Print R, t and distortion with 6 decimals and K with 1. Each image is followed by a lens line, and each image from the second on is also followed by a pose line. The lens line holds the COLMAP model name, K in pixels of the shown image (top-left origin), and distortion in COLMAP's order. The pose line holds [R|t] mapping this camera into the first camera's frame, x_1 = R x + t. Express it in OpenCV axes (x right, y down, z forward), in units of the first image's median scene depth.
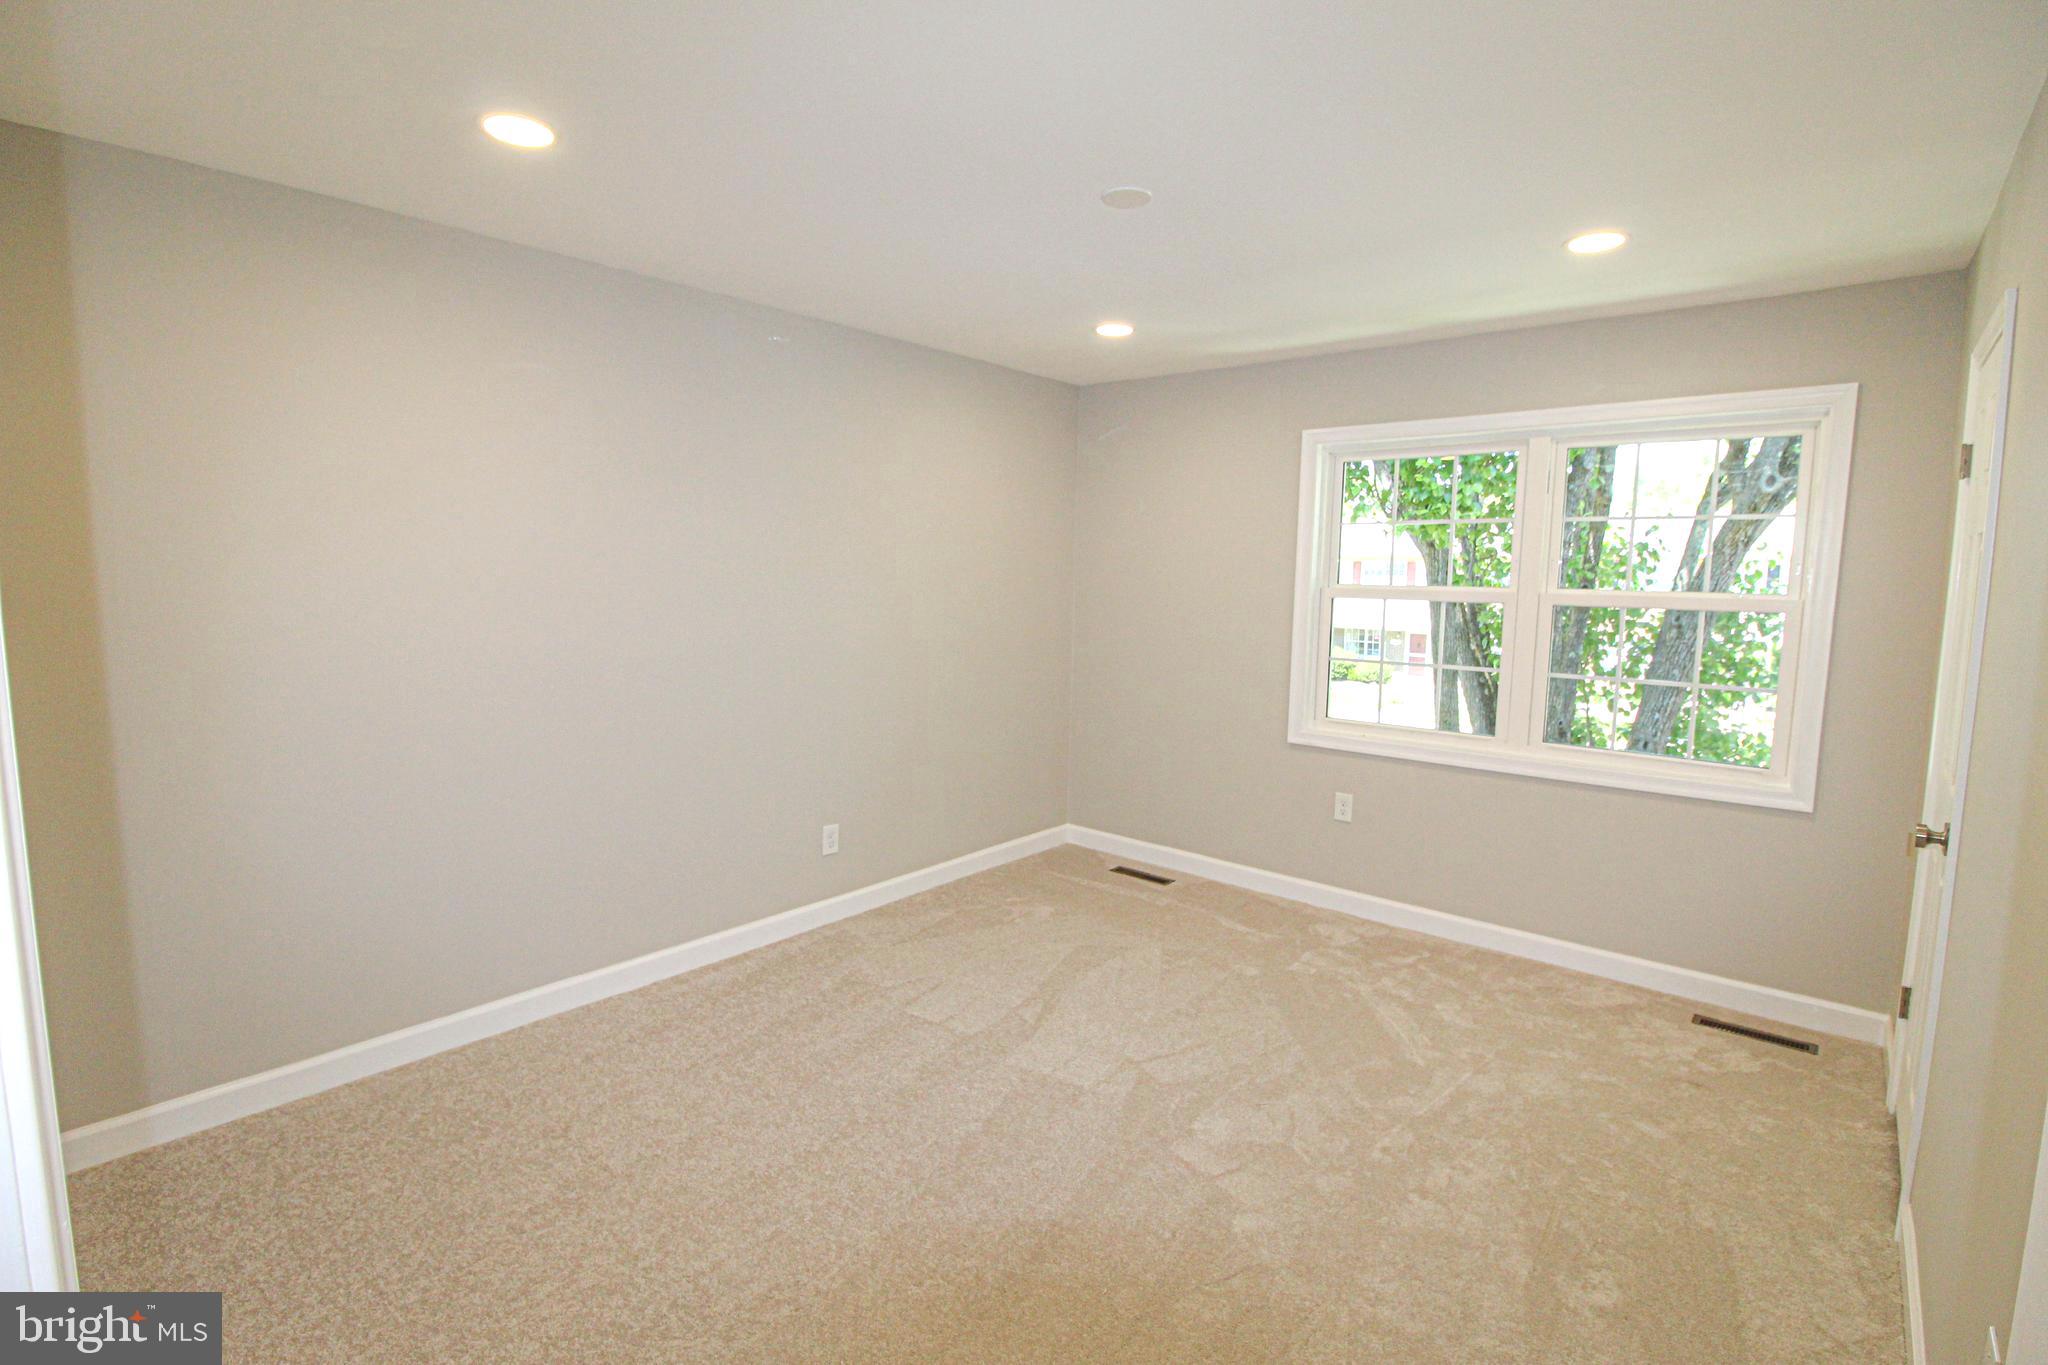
lens RADIAL K [[950.0, 0, 1030.6], [0, 950.0, 666.9], [0, 0, 1]] dist [0.001663, -0.014149]
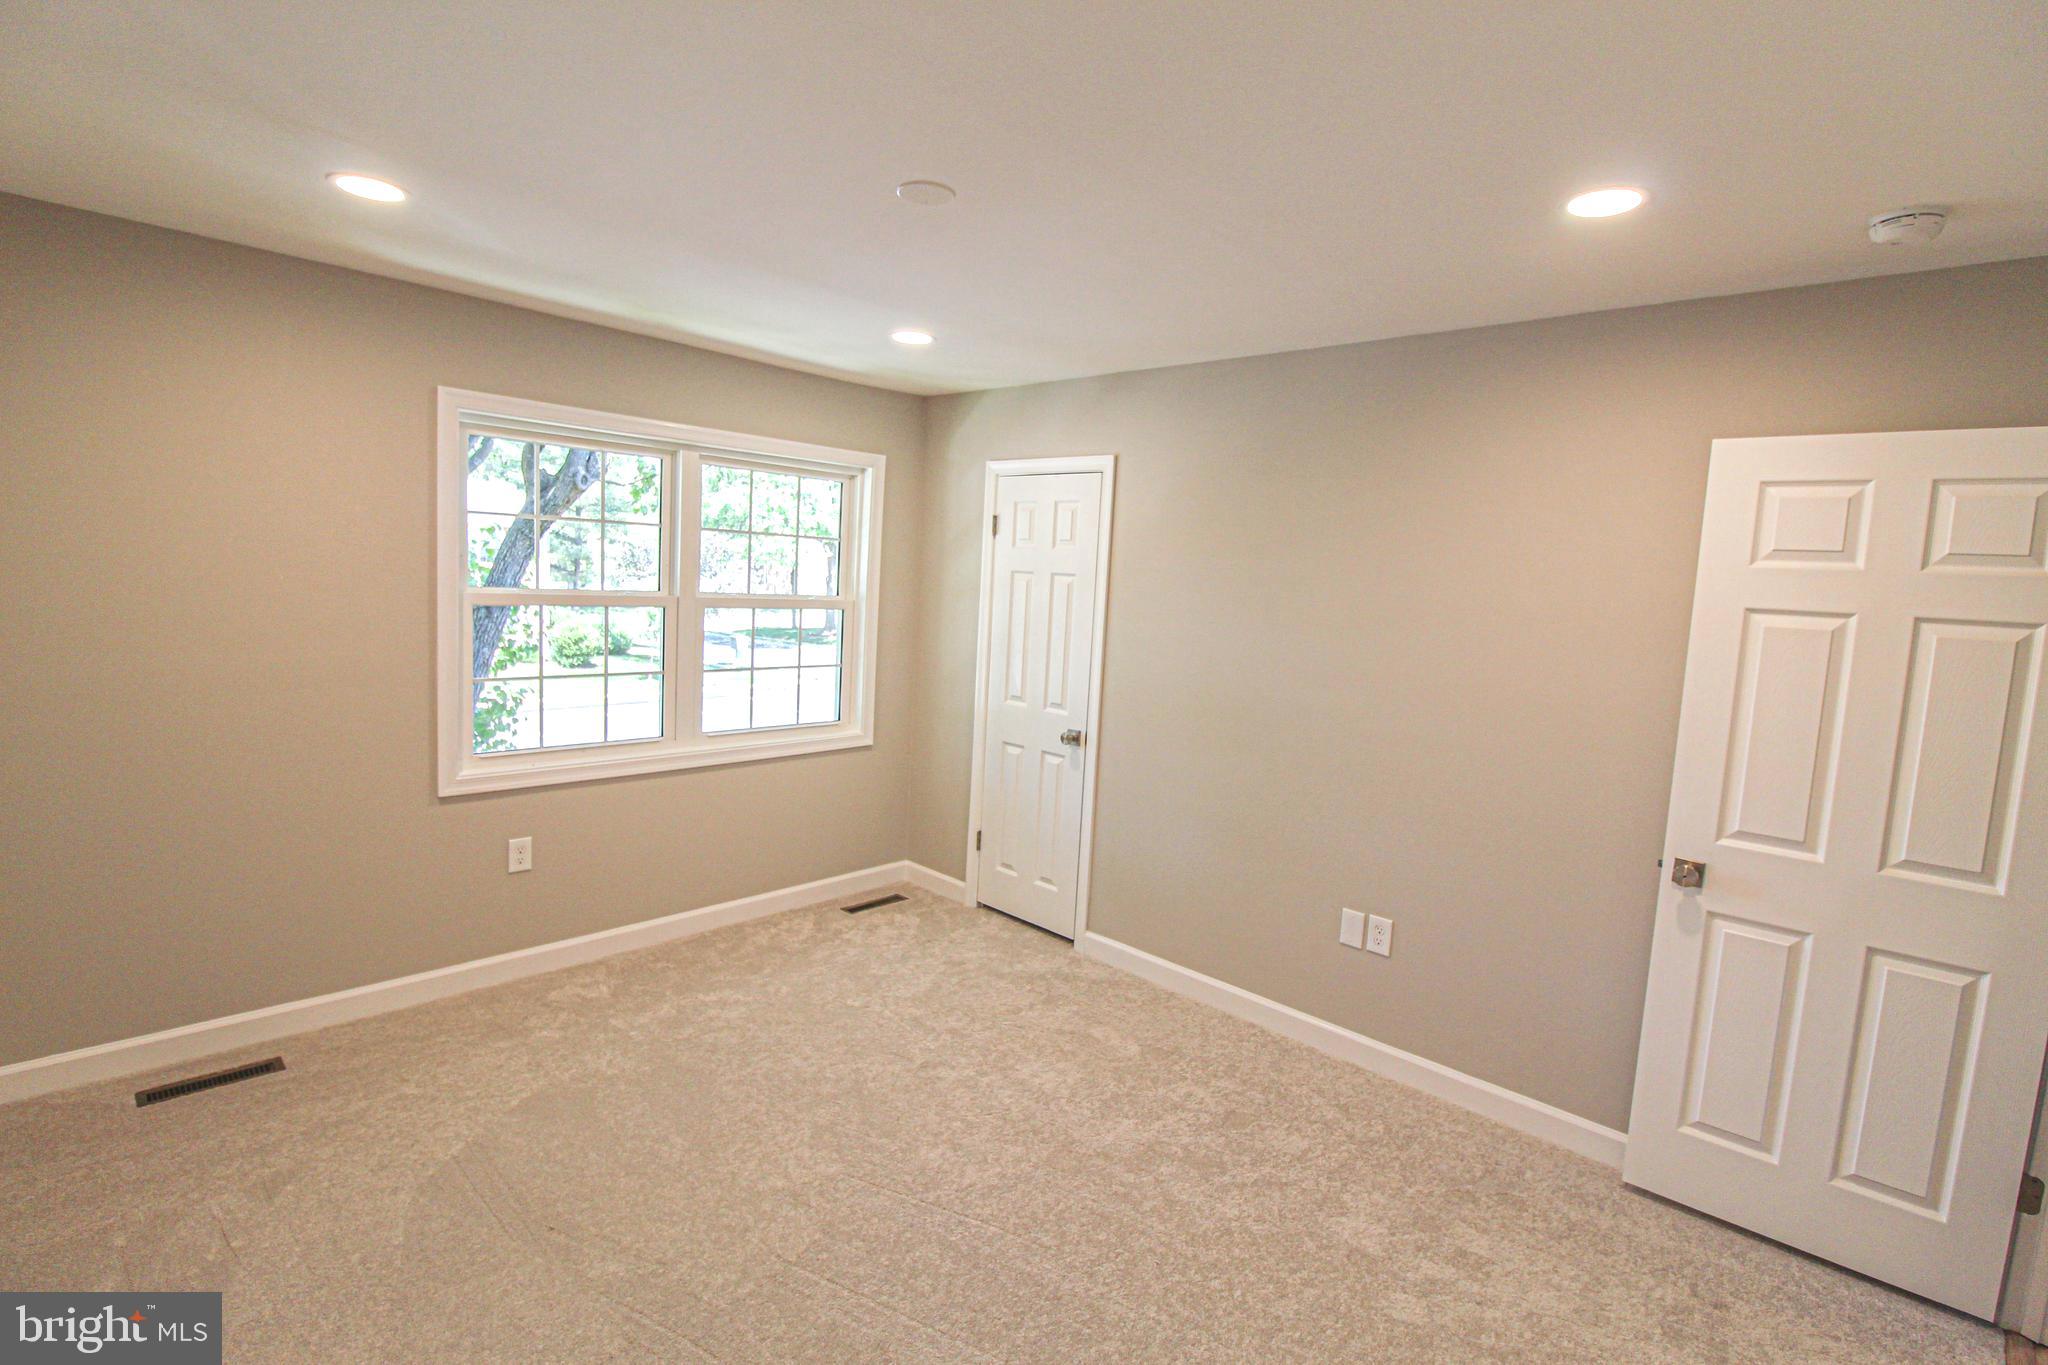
lens RADIAL K [[949.0, 0, 1033.3], [0, 949.0, 668.2], [0, 0, 1]] dist [0.001722, -0.014679]
pose [[0.049537, -0.093251, 0.994410, -0.560680], [0.067784, 0.993650, 0.089803, -0.072209], [-0.996470, 0.062956, 0.055543, 0.596960]]
